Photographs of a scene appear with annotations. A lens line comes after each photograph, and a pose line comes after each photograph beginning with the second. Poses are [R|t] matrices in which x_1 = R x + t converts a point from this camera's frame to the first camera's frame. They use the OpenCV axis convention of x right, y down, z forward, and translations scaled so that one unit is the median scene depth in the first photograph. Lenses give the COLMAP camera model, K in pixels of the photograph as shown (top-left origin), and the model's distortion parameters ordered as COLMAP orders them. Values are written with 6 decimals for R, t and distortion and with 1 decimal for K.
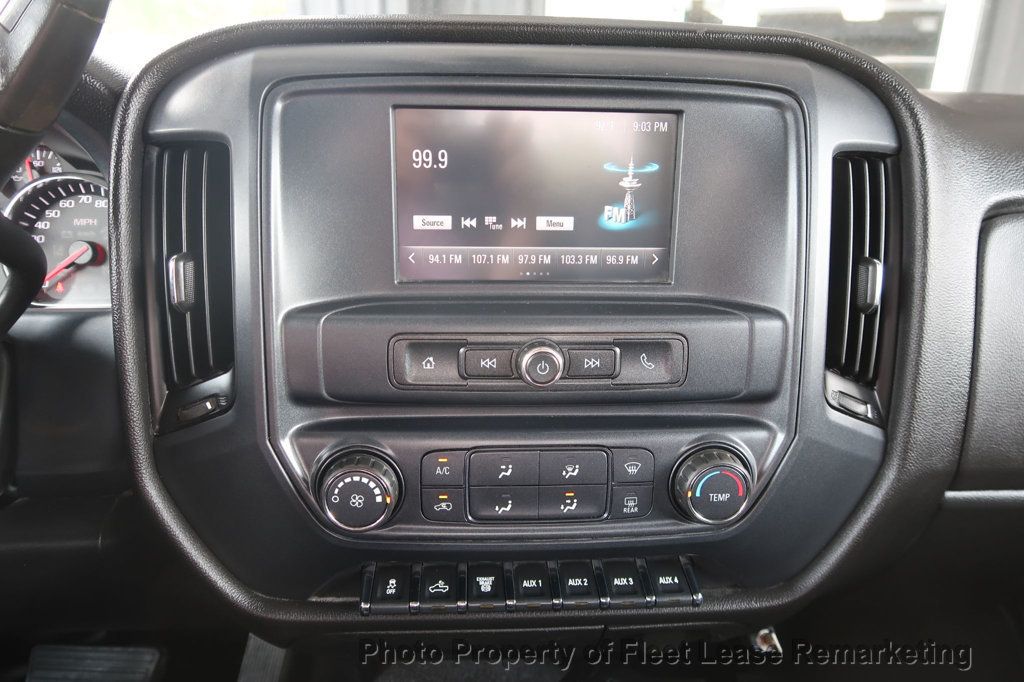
lens RADIAL K [[724.9, 0, 513.7], [0, 724.9, 341.5], [0, 0, 1]] dist [-0.030691, -0.002948]
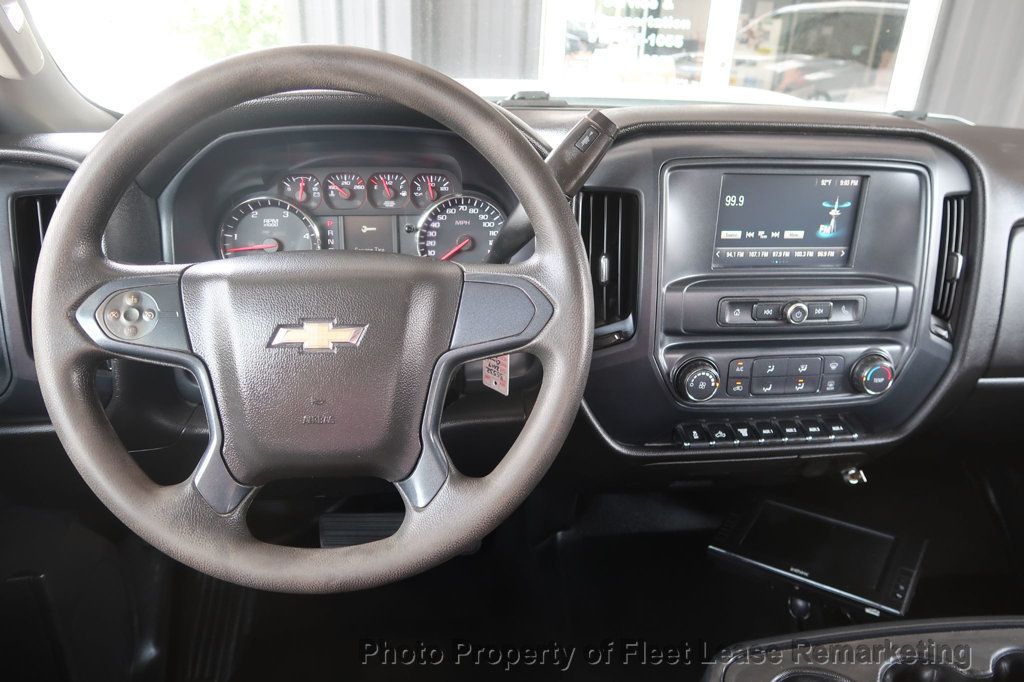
lens RADIAL K [[724.9, 0, 510.7], [0, 724.9, 347.8], [0, 0, 1]] dist [-0.030691, -0.002948]
pose [[0.997304, -0.017670, 0.071222, -0.796649], [0.010275, 0.994640, 0.102883, -0.074000], [-0.072658, -0.101874, 0.992140, -0.788176]]
